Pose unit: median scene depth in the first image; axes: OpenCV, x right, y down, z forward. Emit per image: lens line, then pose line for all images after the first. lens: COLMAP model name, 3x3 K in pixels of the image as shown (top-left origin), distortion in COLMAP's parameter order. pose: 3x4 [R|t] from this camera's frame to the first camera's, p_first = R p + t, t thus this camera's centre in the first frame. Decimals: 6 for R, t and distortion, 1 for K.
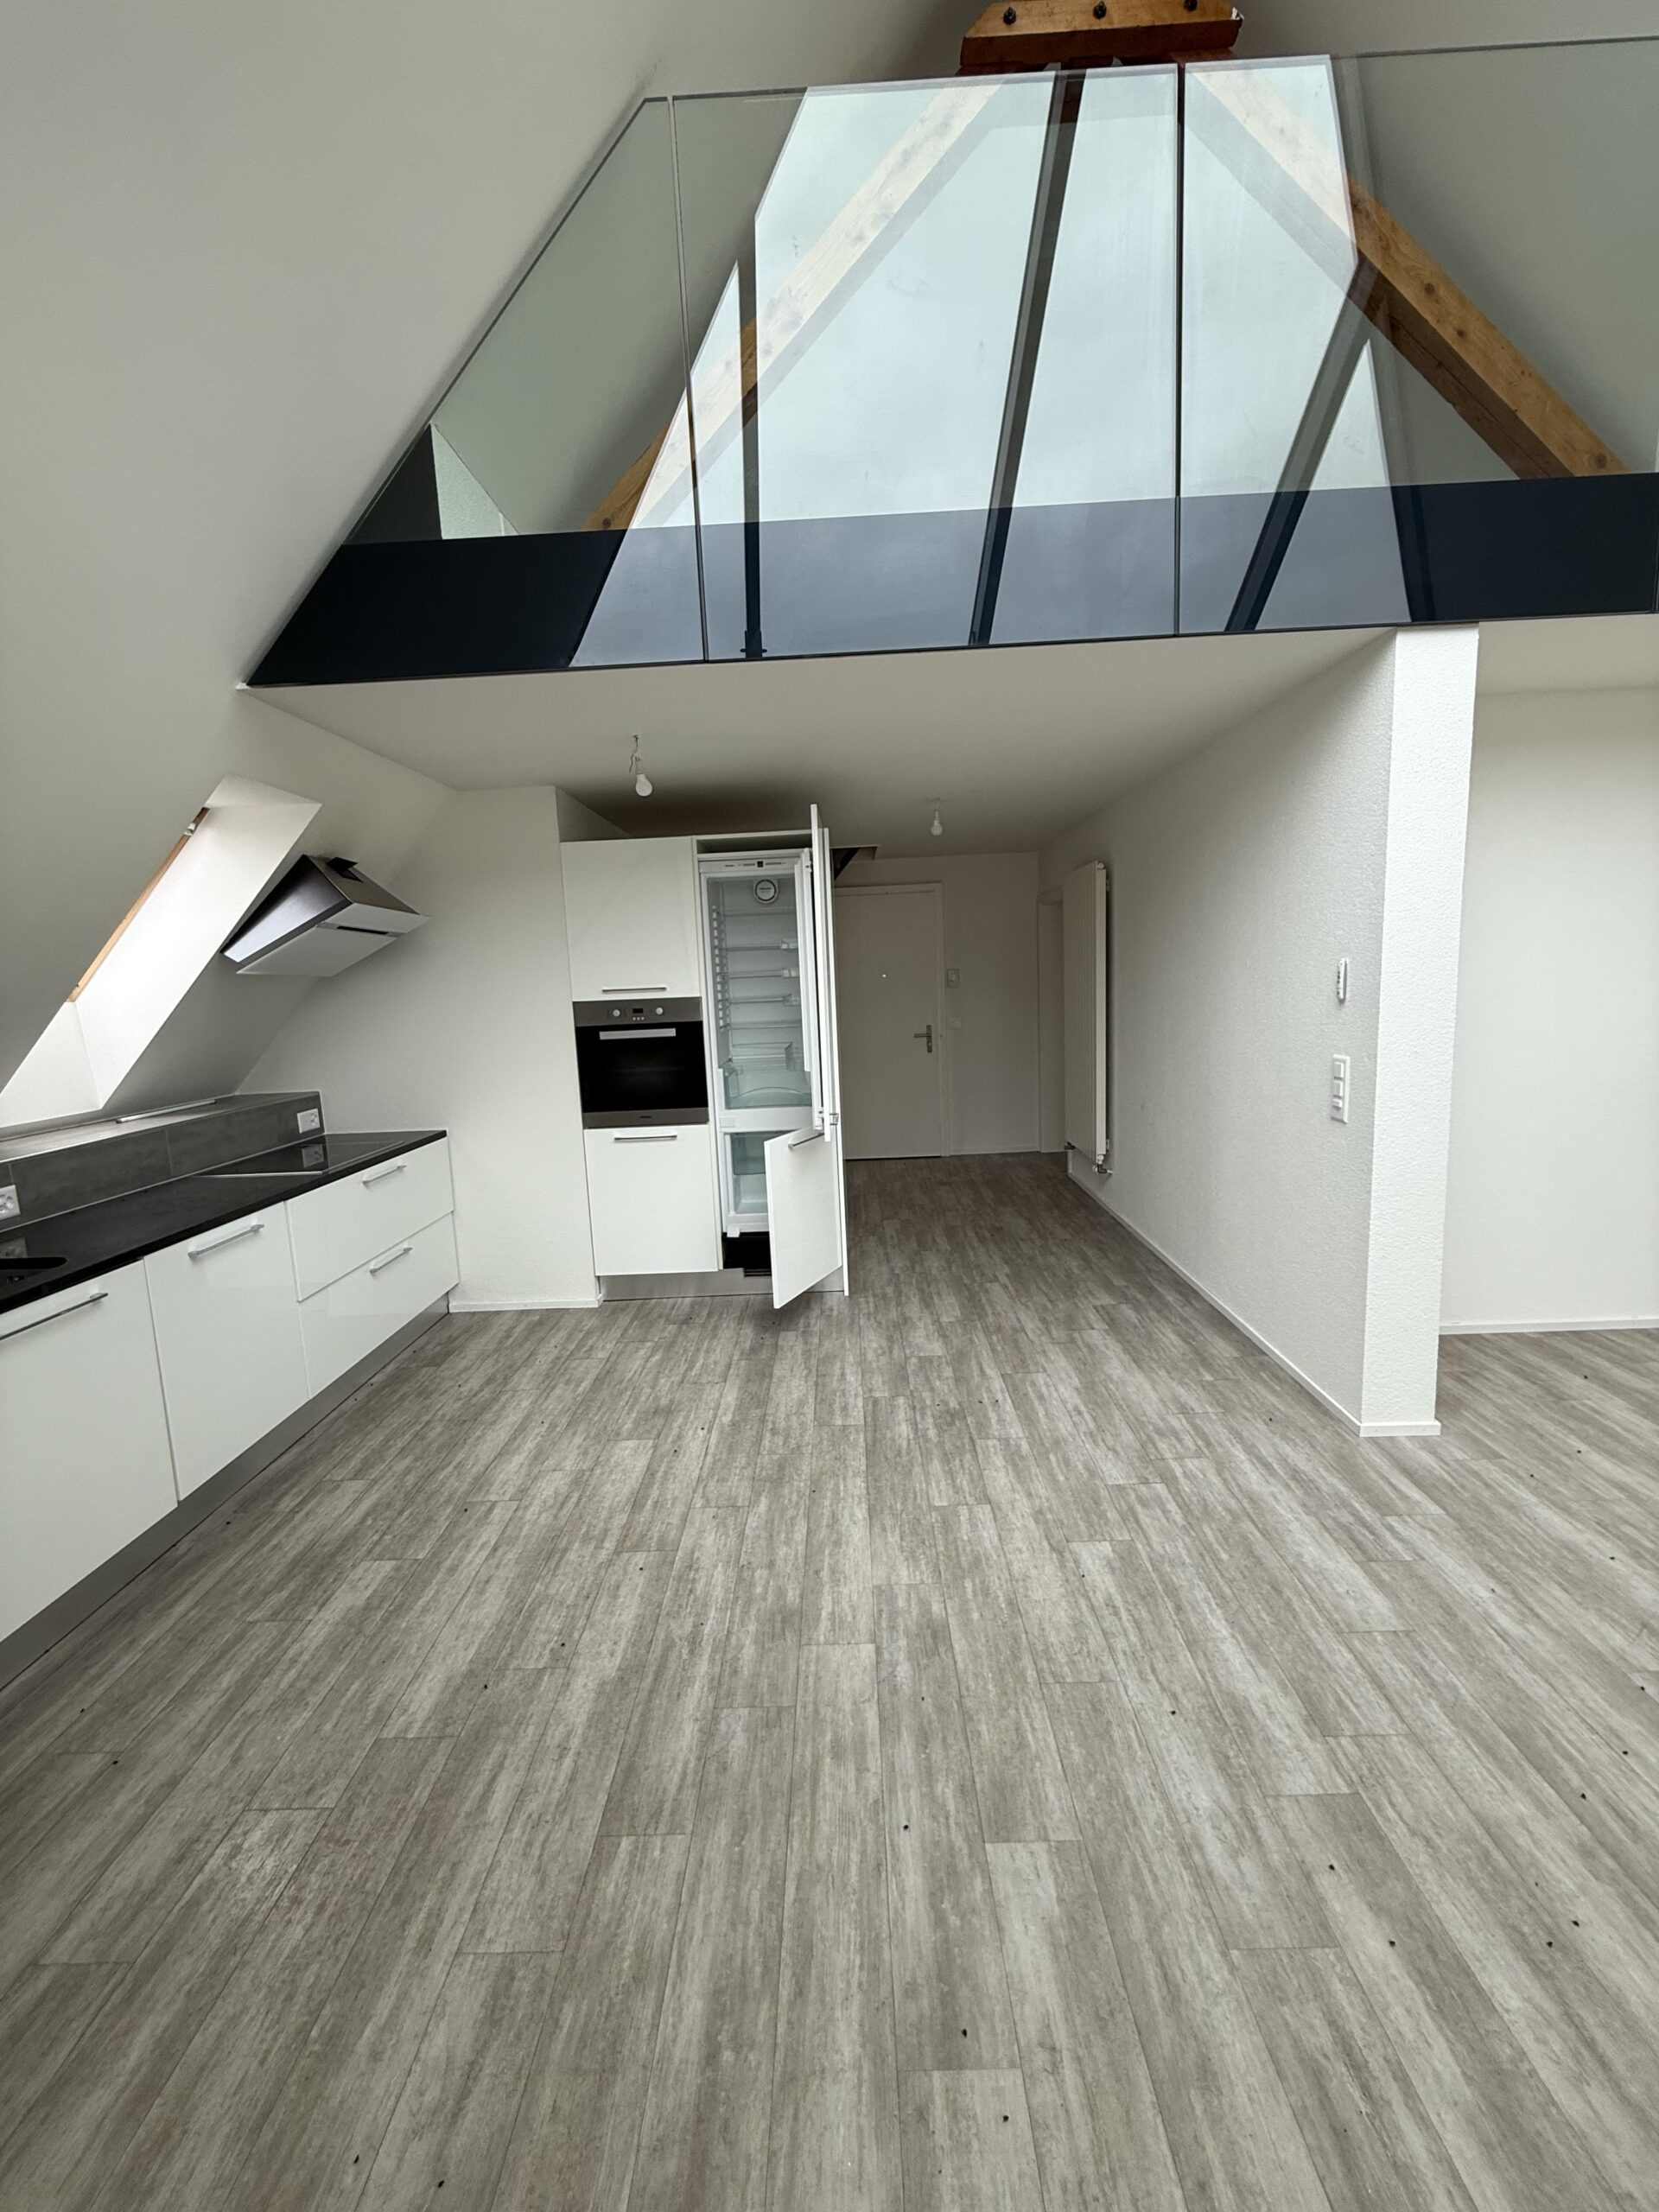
lens RADIAL K [[883.2, 0, 829.3], [0, 883.2, 1096.2], [0, 0, 1]] dist [-0.000704, 0.000290]
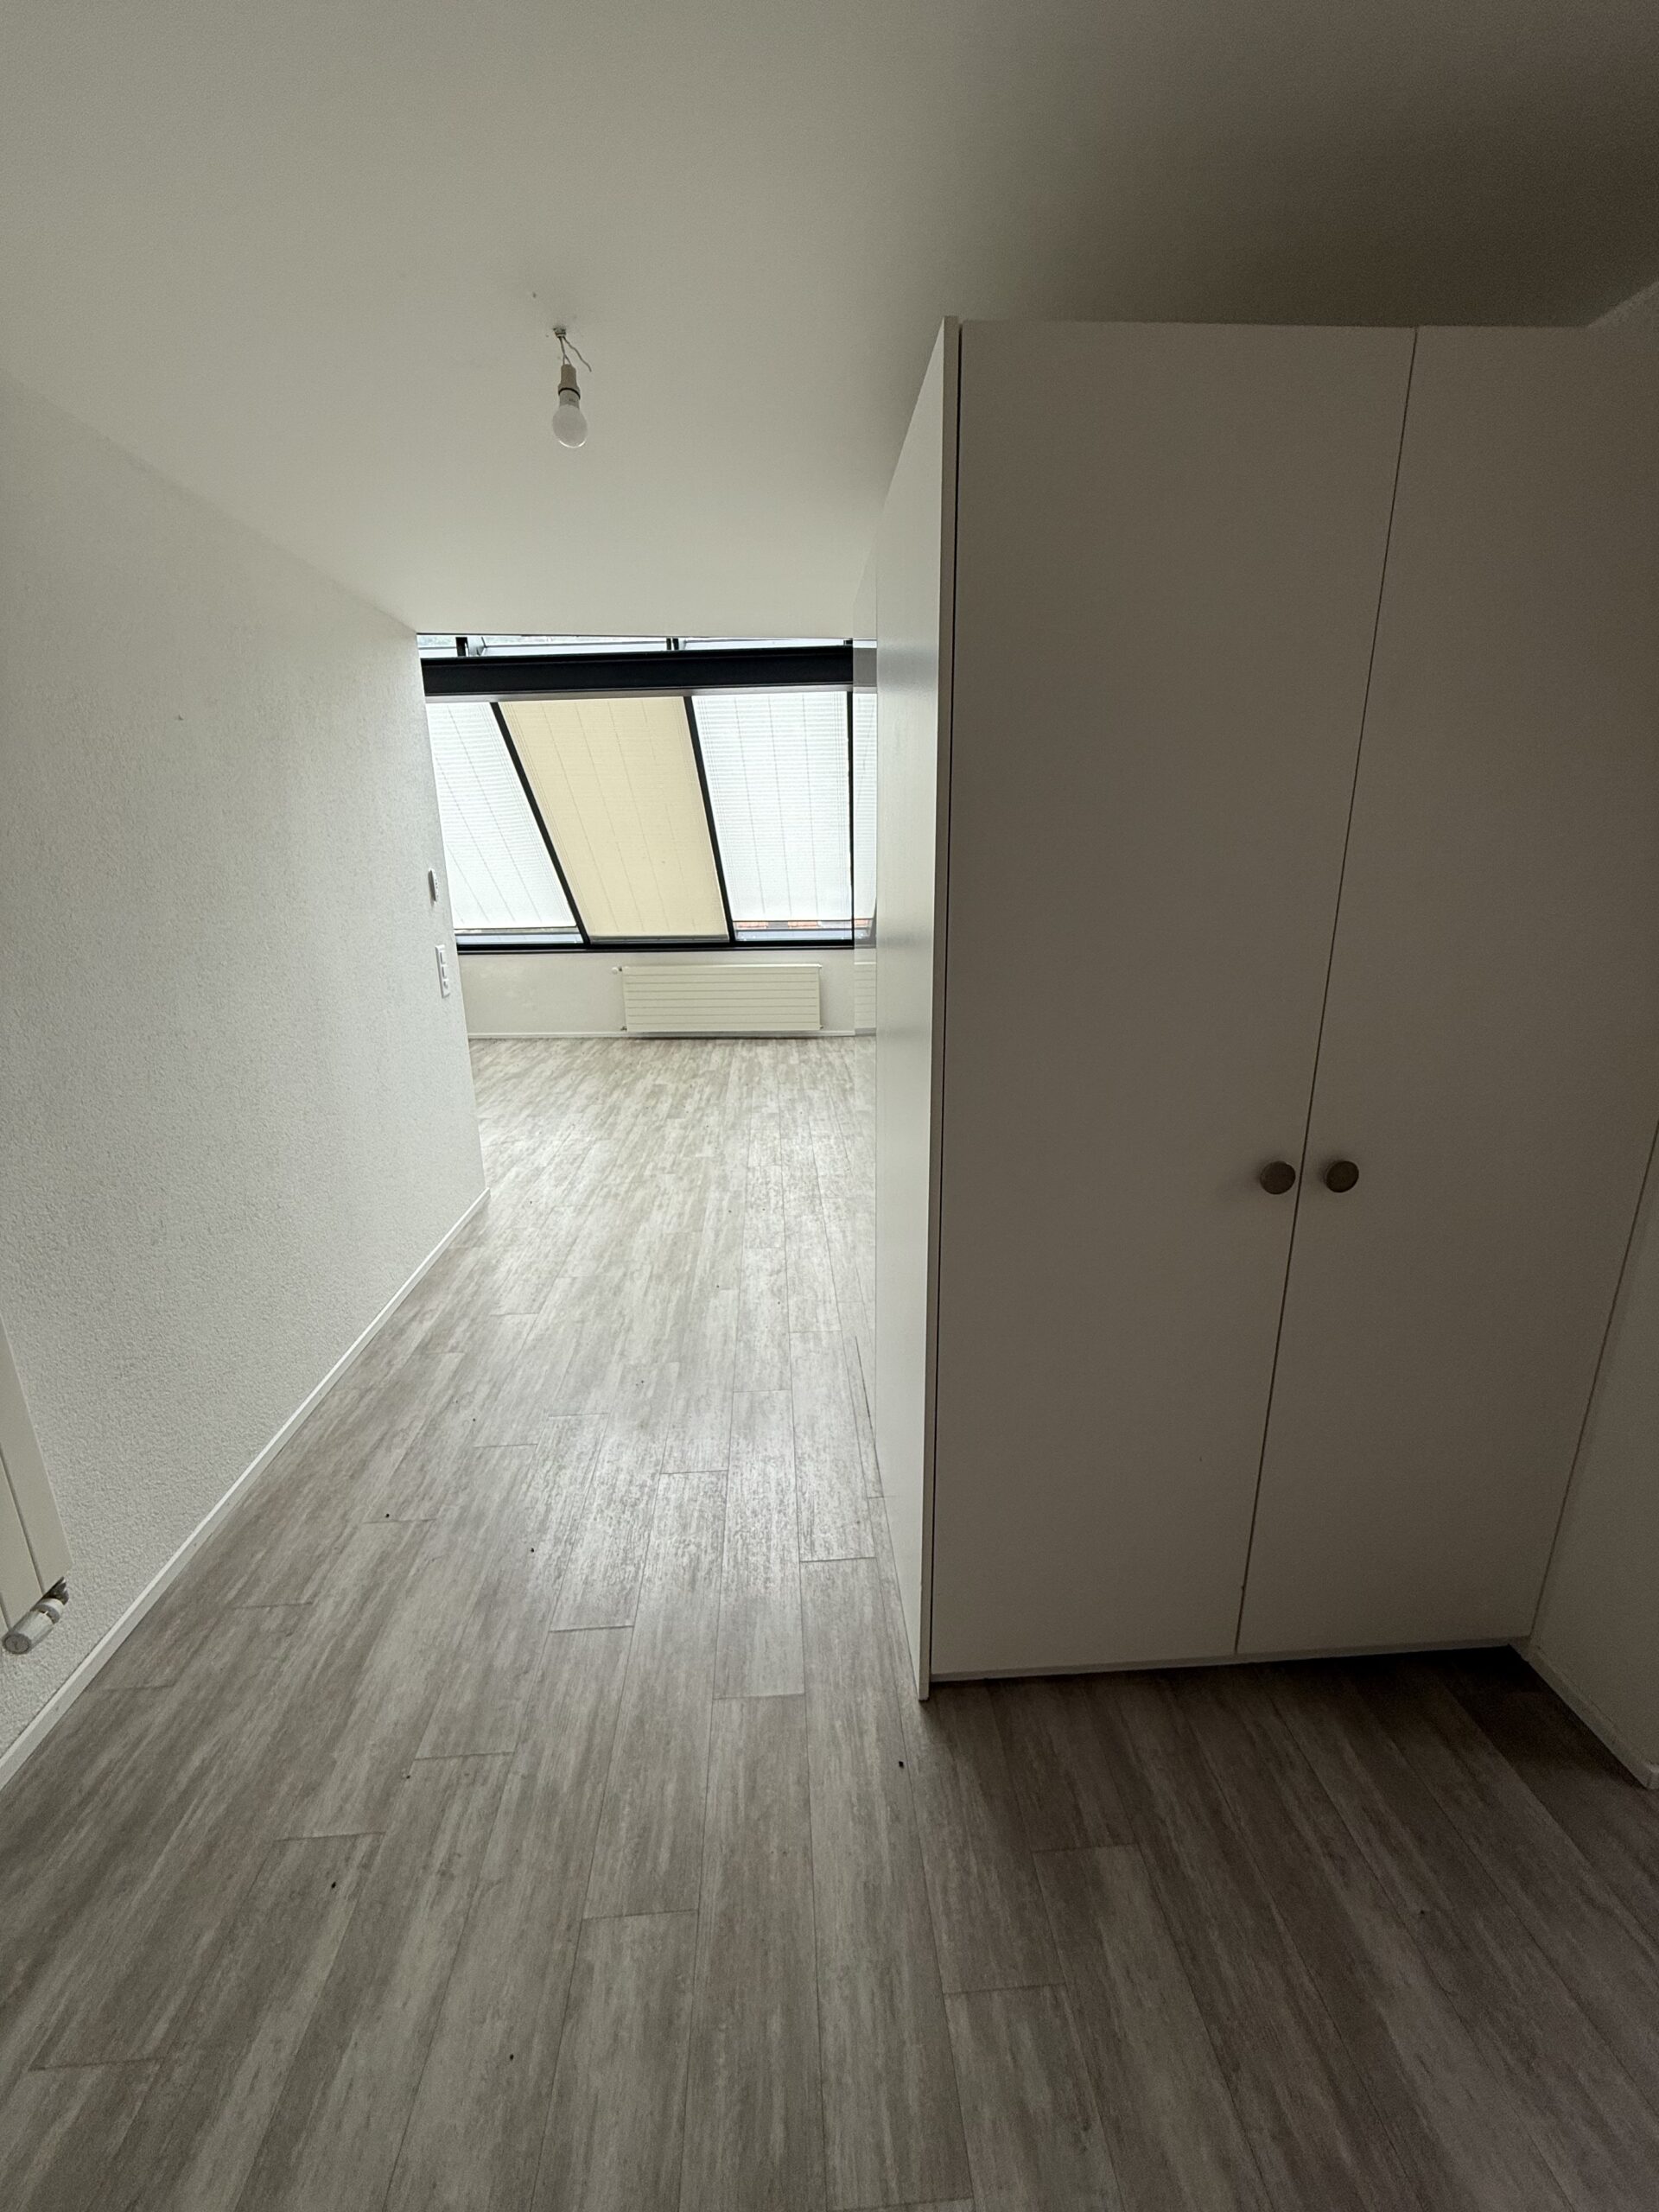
lens RADIAL K [[883.2, 0, 829.3], [0, 883.2, 1096.2], [0, 0, 1]] dist [-0.000704, 0.000290]
pose [[-0.995169, 0.075231, -0.063072, 0.098276], [0.044206, 0.917044, 0.396328, -0.306447], [0.087656, 0.391626, -0.915940, 2.143478]]
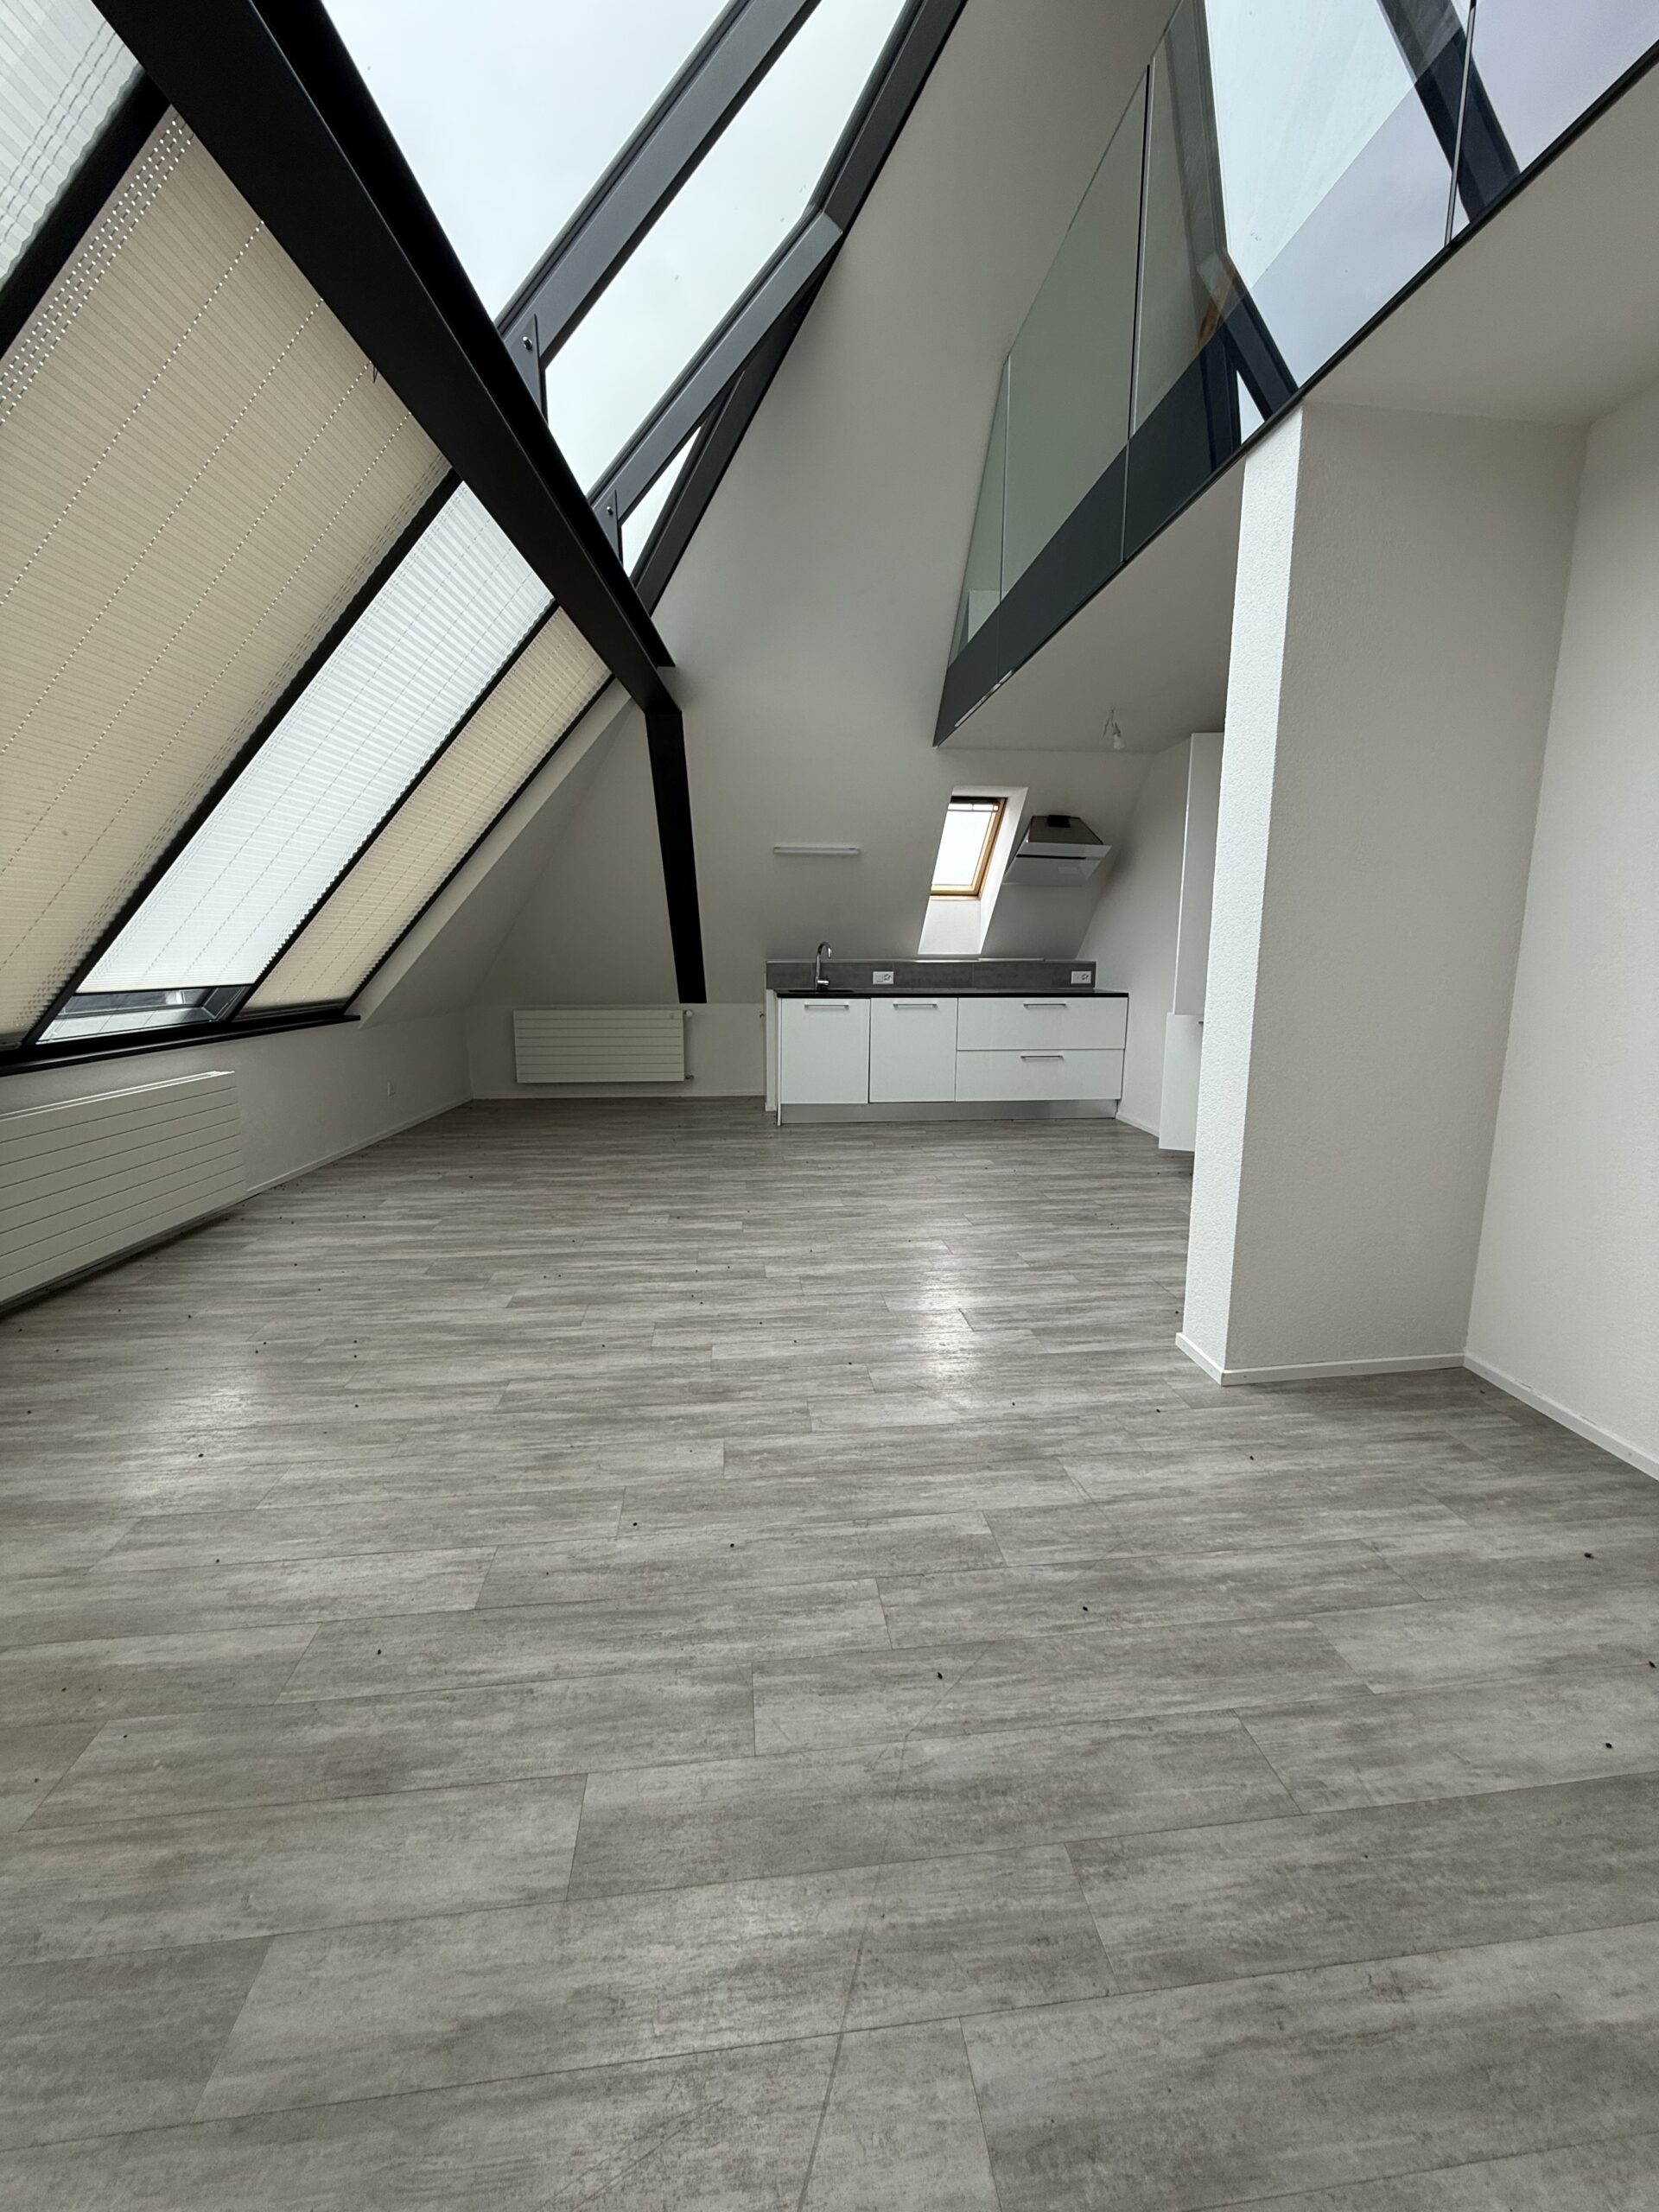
lens RADIAL K [[883.2, 0, 829.3], [0, 883.2, 1096.2], [0, 0, 1]] dist [-0.000704, 0.000290]
pose [[0.126259, 0.205949, -0.970383, 1.291490], [-0.143174, 0.971753, 0.187610, 0.001093], [0.981611, 0.115246, 0.152179, 0.416272]]
